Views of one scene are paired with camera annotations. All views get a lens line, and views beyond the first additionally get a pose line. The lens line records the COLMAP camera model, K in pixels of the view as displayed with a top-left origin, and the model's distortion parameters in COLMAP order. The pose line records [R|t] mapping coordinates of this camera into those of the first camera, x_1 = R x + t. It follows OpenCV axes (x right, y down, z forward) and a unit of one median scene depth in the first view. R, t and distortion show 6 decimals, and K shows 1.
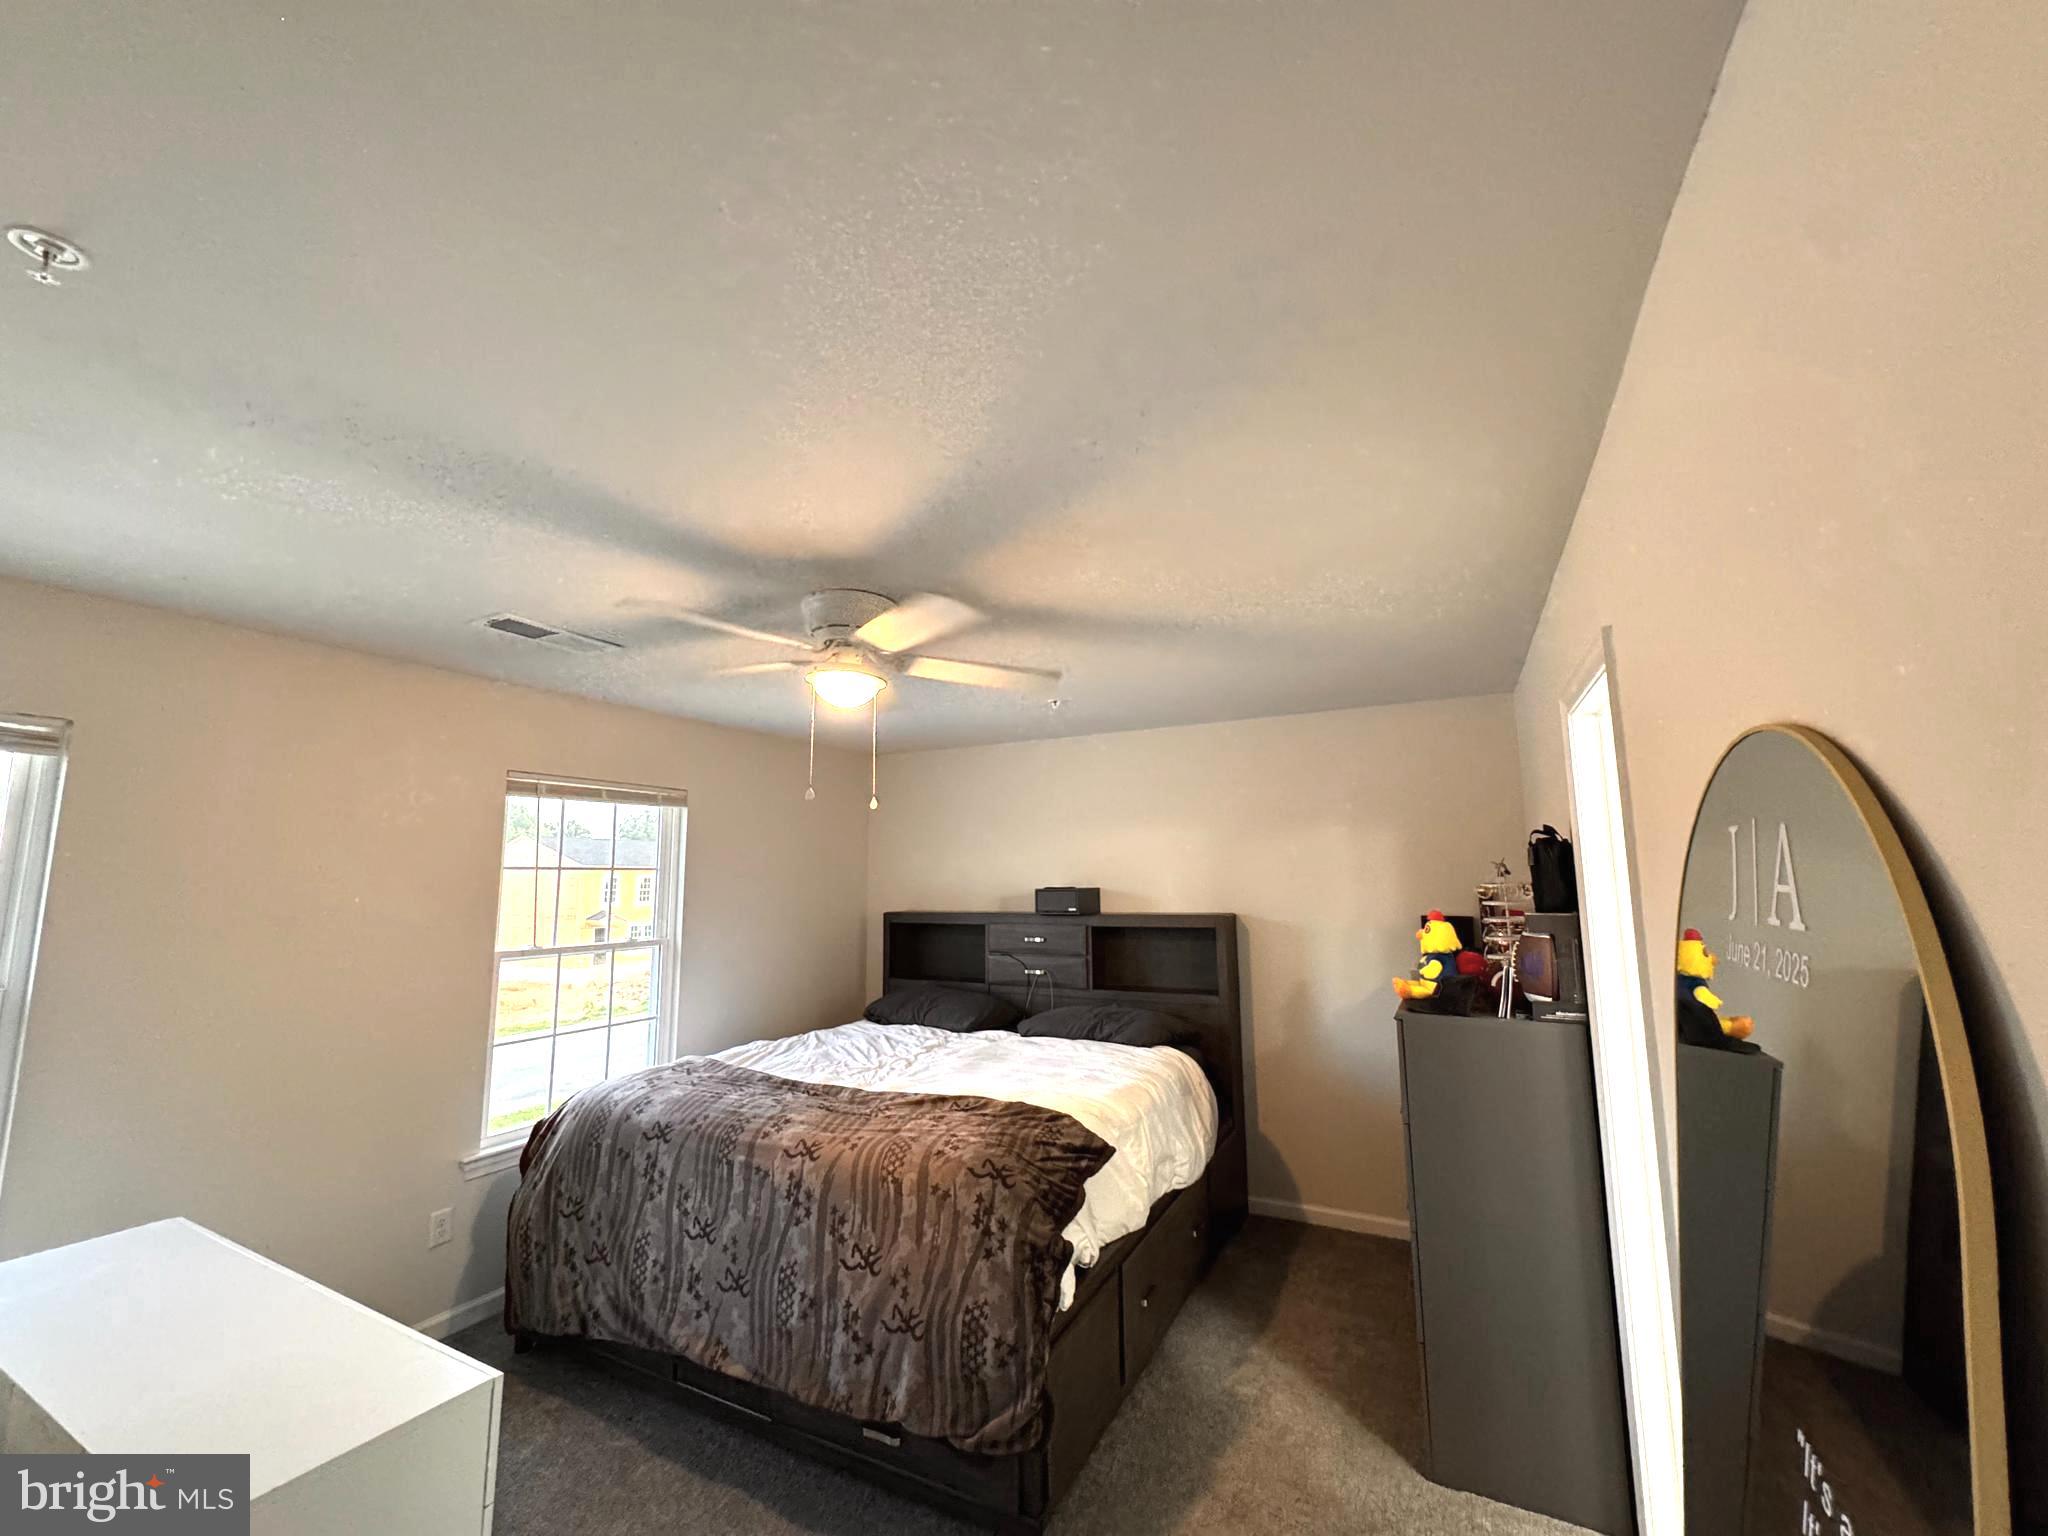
lens RADIAL K [[821.0, 0, 1035.4], [0, 821.0, 765.2], [0, 0, 1]] dist [-0.004676, 0.000022]
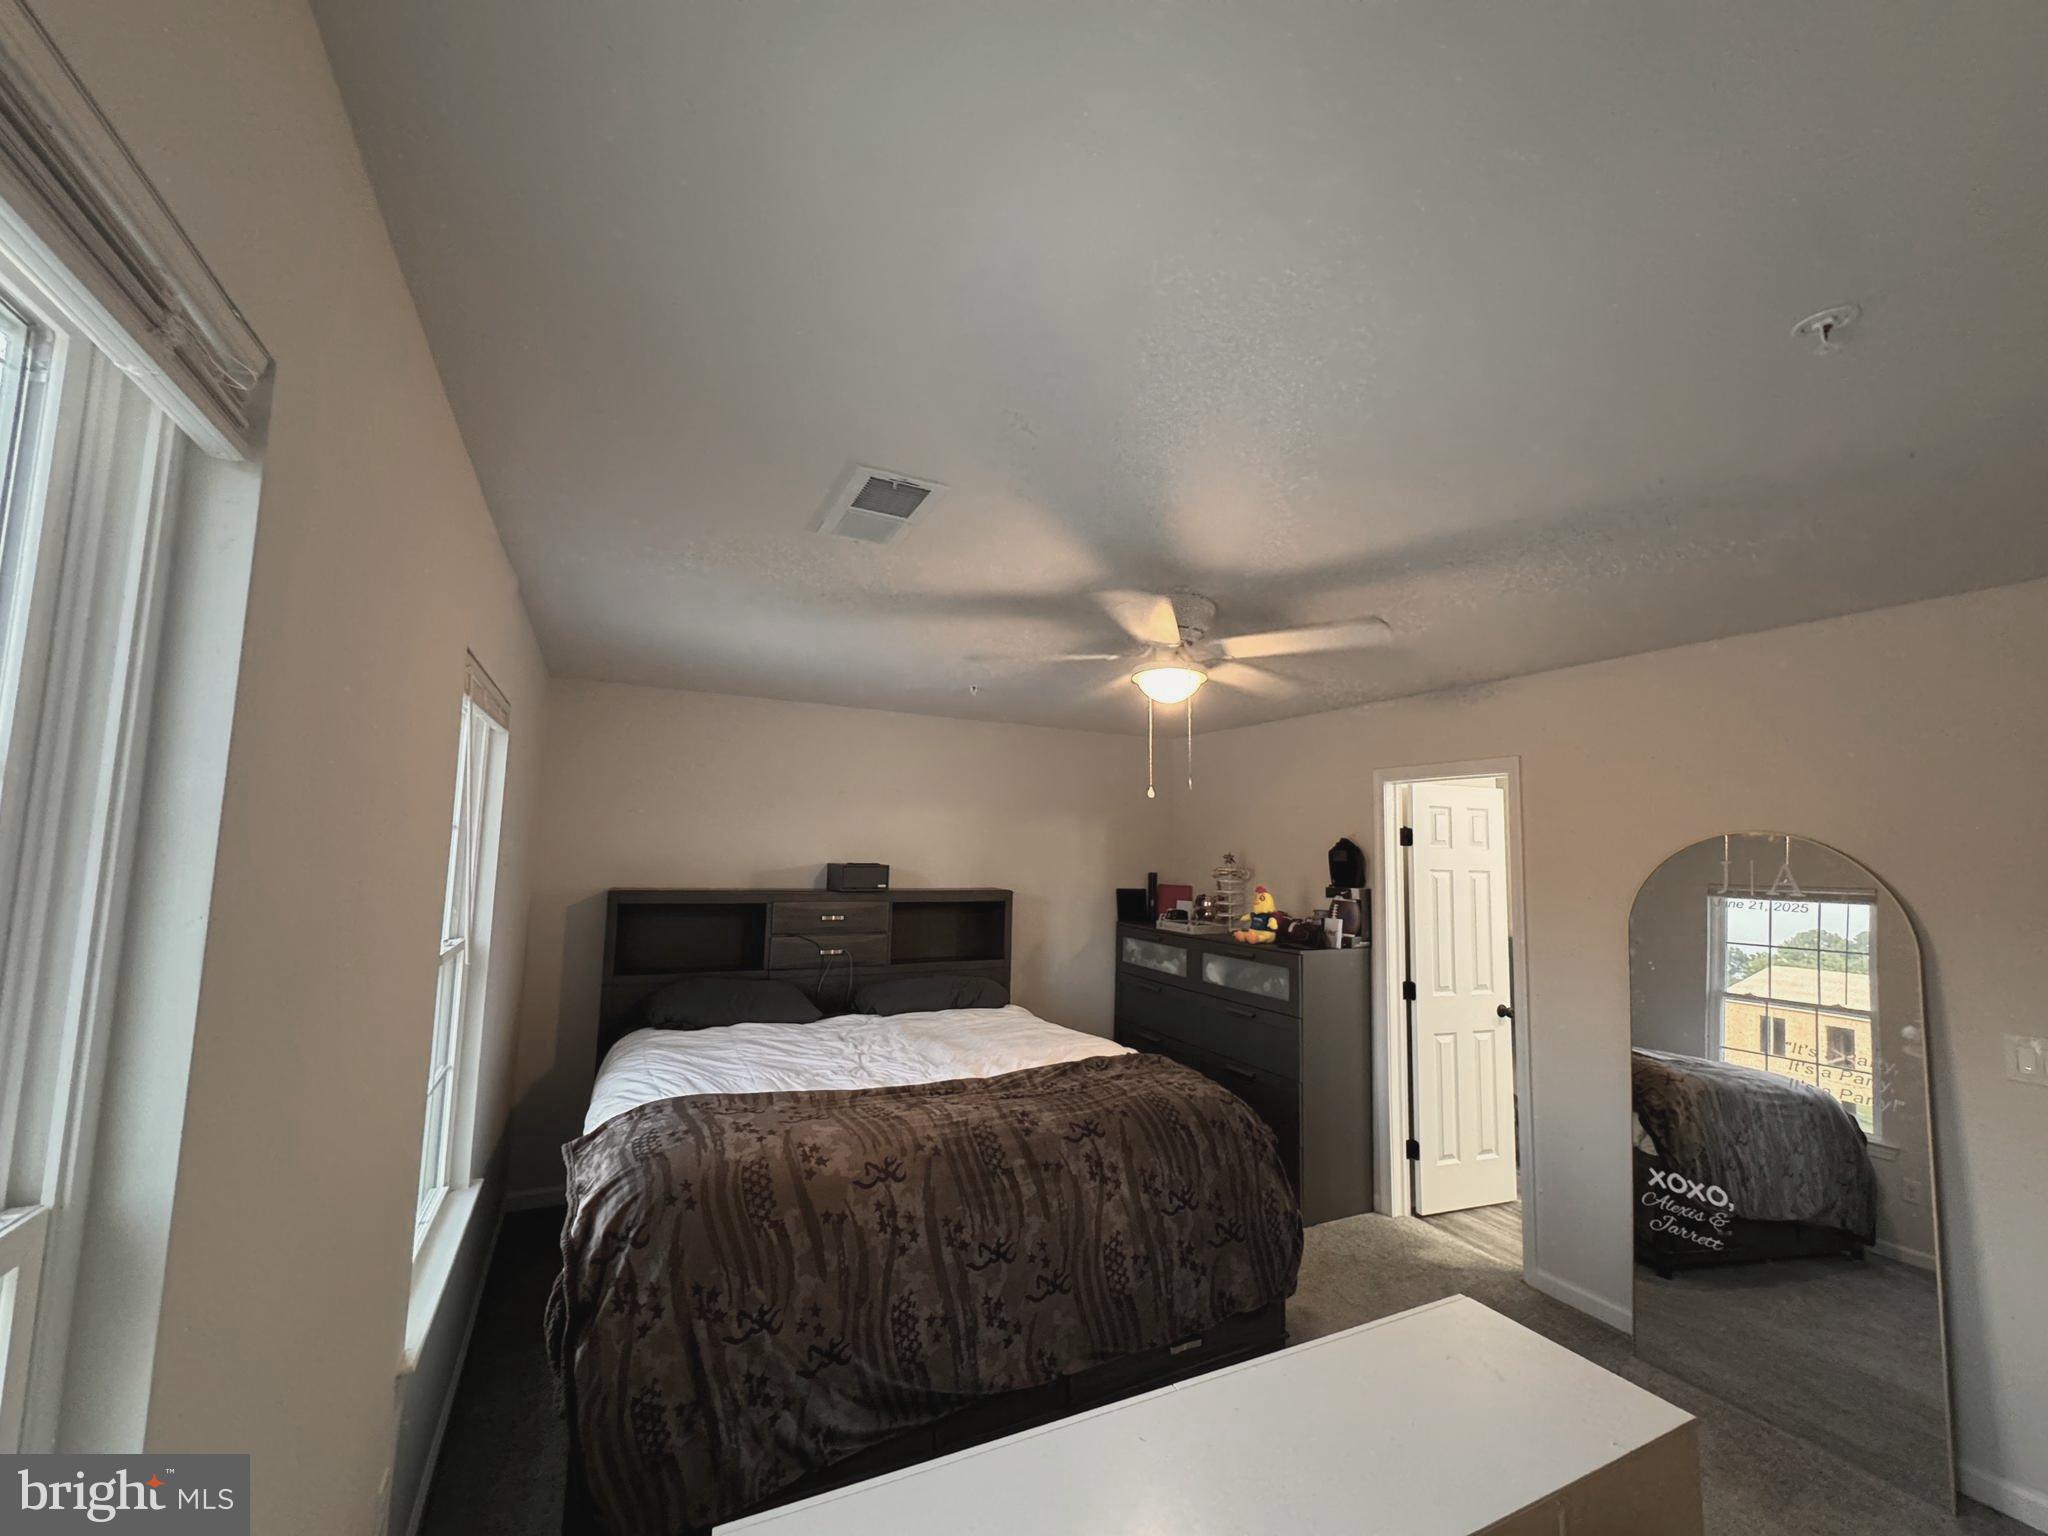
lens RADIAL K [[821.0, 0, 1041.5], [0, 821.0, 768.5], [0, 0, 1]] dist [-0.004676, 0.000022]
pose [[0.581294, 0.105480, 0.806828, -1.080723], [-0.138386, 0.989933, -0.029716, 0.063801], [-0.801840, -0.094380, 0.590038, 0.457213]]
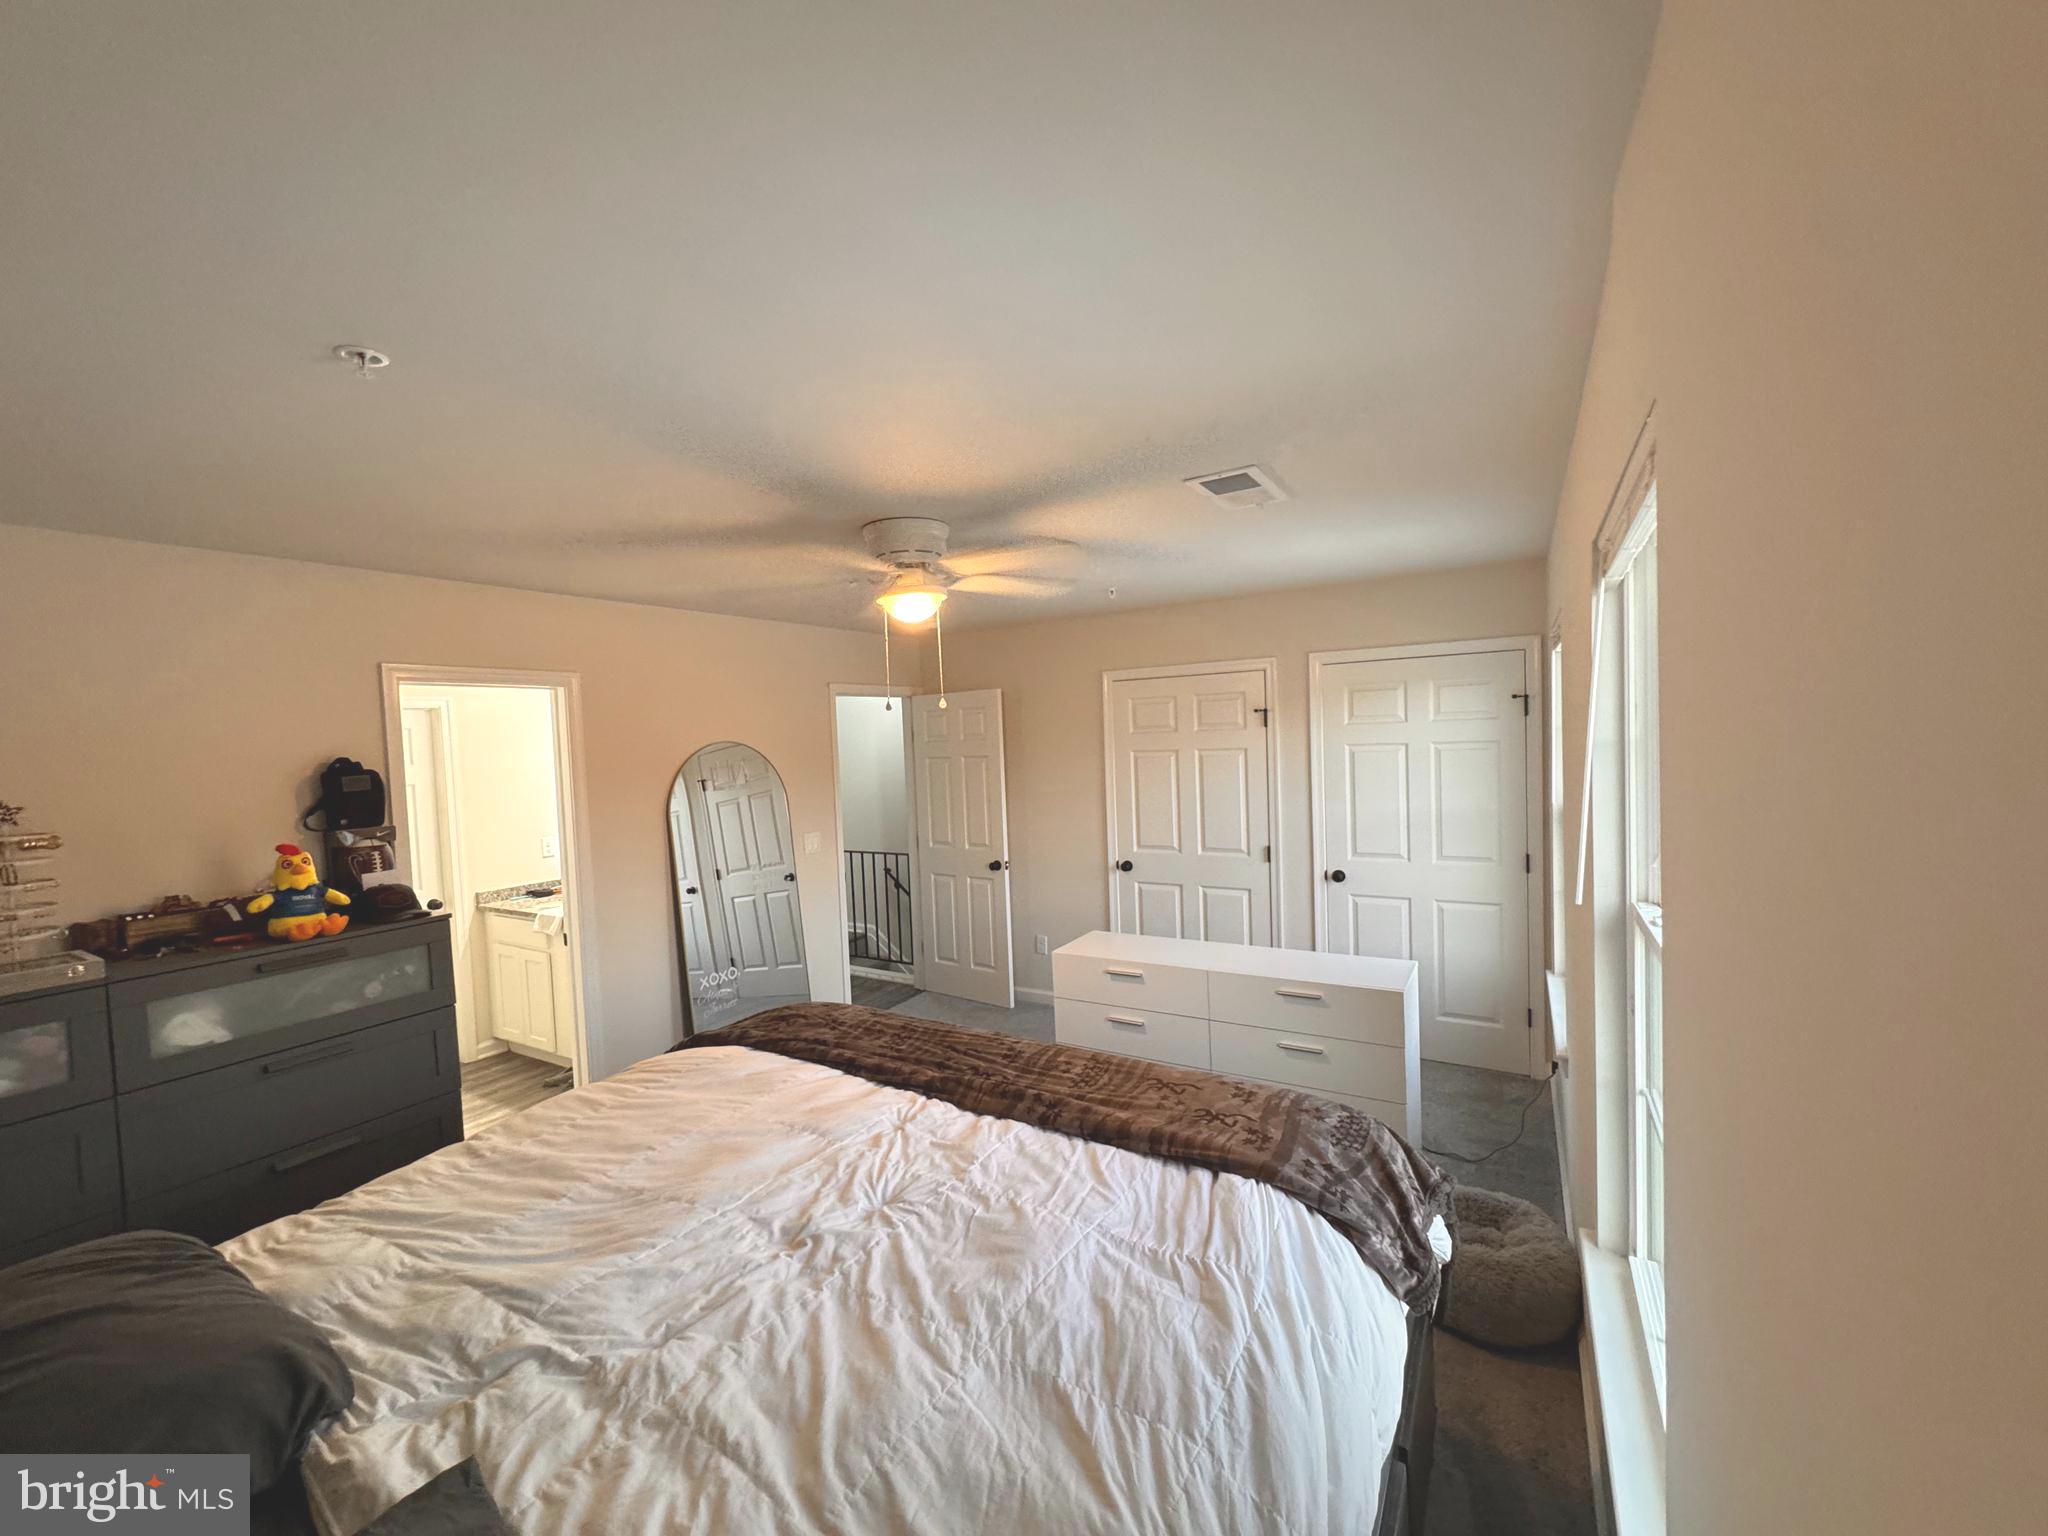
lens RADIAL K [[821.0, 0, 1028.6], [0, 821.0, 773.9], [0, 0, 1]] dist [-0.004676, 0.000022]
pose [[-0.995255, 0.052216, 0.082104, -0.405161], [0.044779, 0.994938, -0.089959, 0.235773], [-0.086386, -0.085856, -0.992555, 1.949701]]
